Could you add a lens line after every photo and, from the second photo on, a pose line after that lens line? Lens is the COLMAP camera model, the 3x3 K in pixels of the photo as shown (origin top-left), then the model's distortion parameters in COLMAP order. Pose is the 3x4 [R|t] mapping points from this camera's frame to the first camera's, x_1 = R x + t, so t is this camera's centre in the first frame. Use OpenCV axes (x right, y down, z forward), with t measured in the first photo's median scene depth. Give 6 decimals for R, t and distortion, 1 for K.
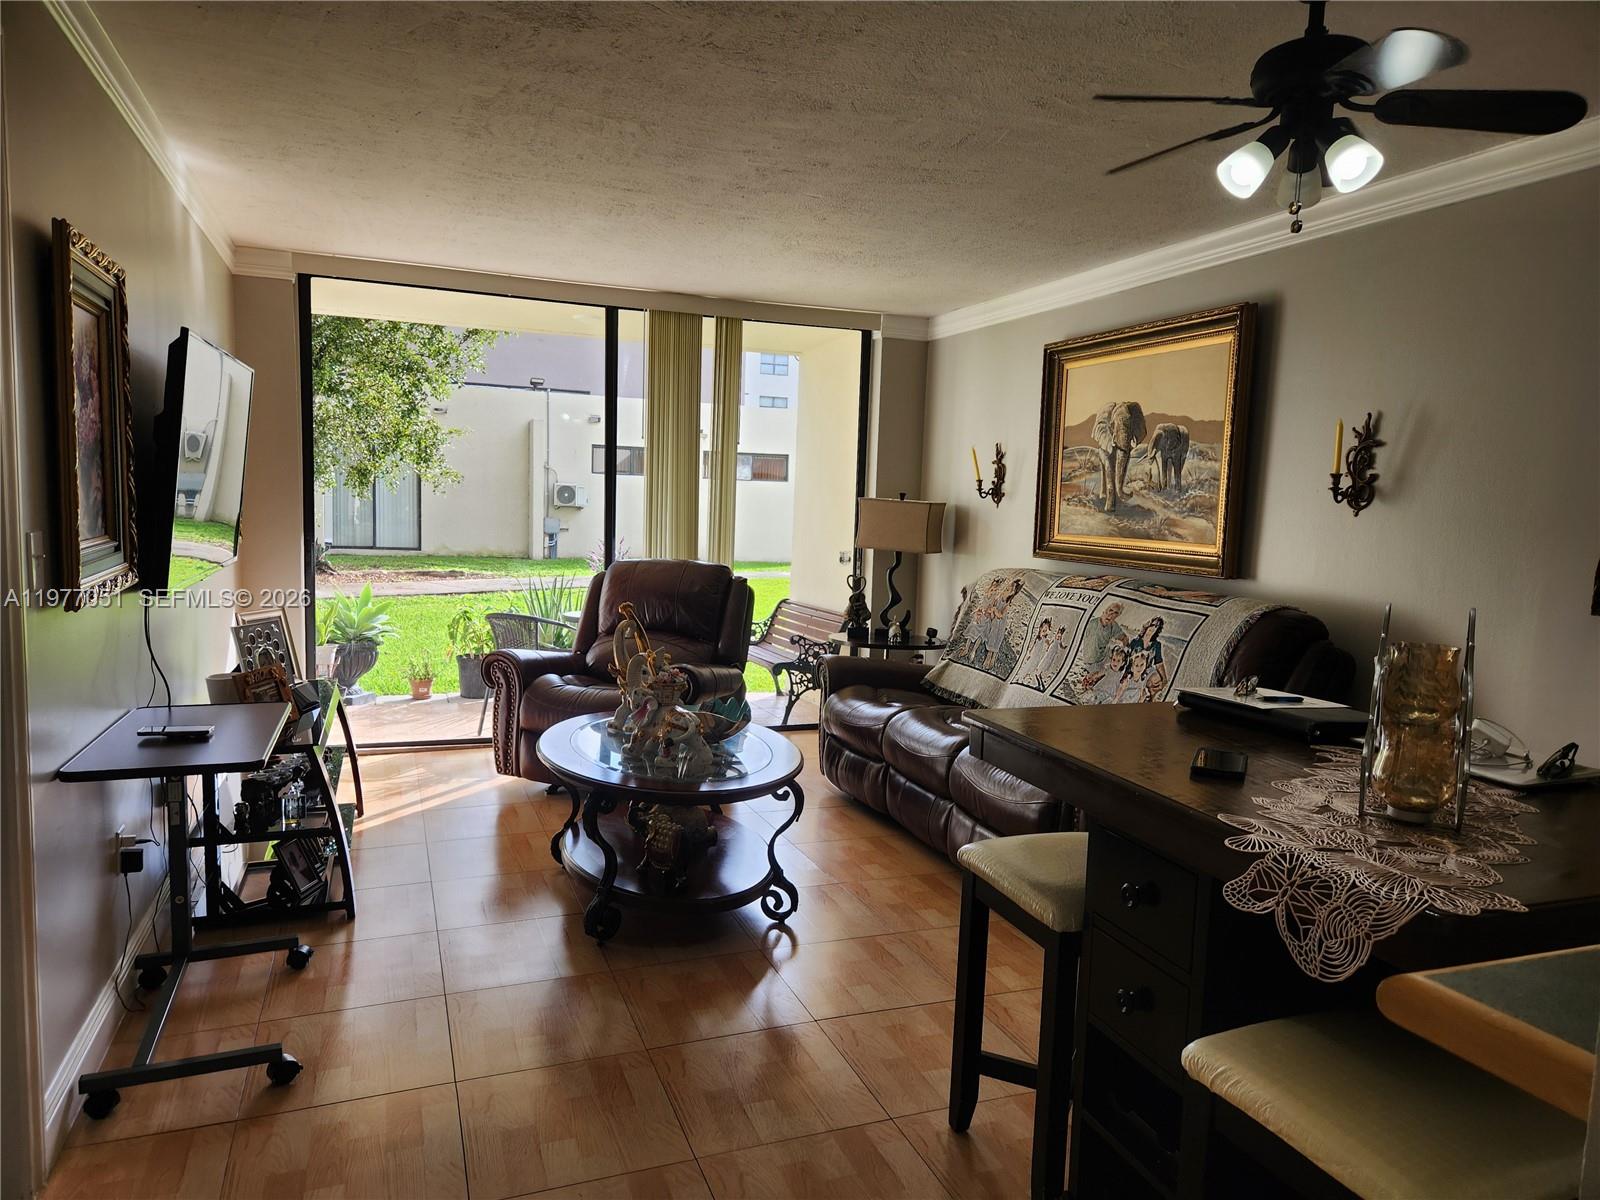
lens RADIAL K [[1075.6, 0, 802.5], [0, 1075.6, 624.3], [0, 0, 1]] dist [0.073646, -0.061337]
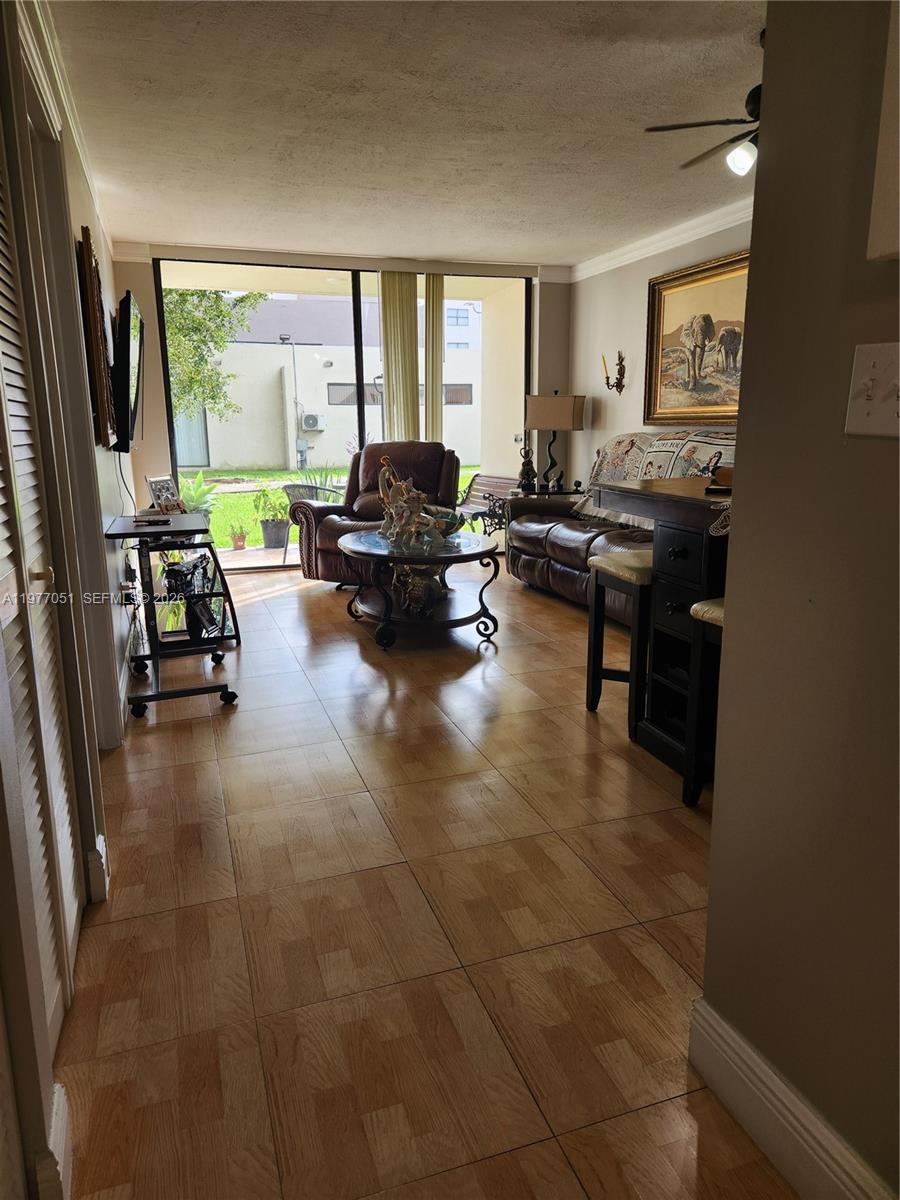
lens RADIAL K [[806.7, 0, 450.0], [0, 806.7, 600.0], [0, 0, 1]] dist [0.073646, -0.061337]
pose [[0.998248, -0.035533, -0.047306, -0.012498], [0.039977, 0.994524, 0.096559, 0.063511], [0.043616, -0.098281, 0.994202, -0.178286]]
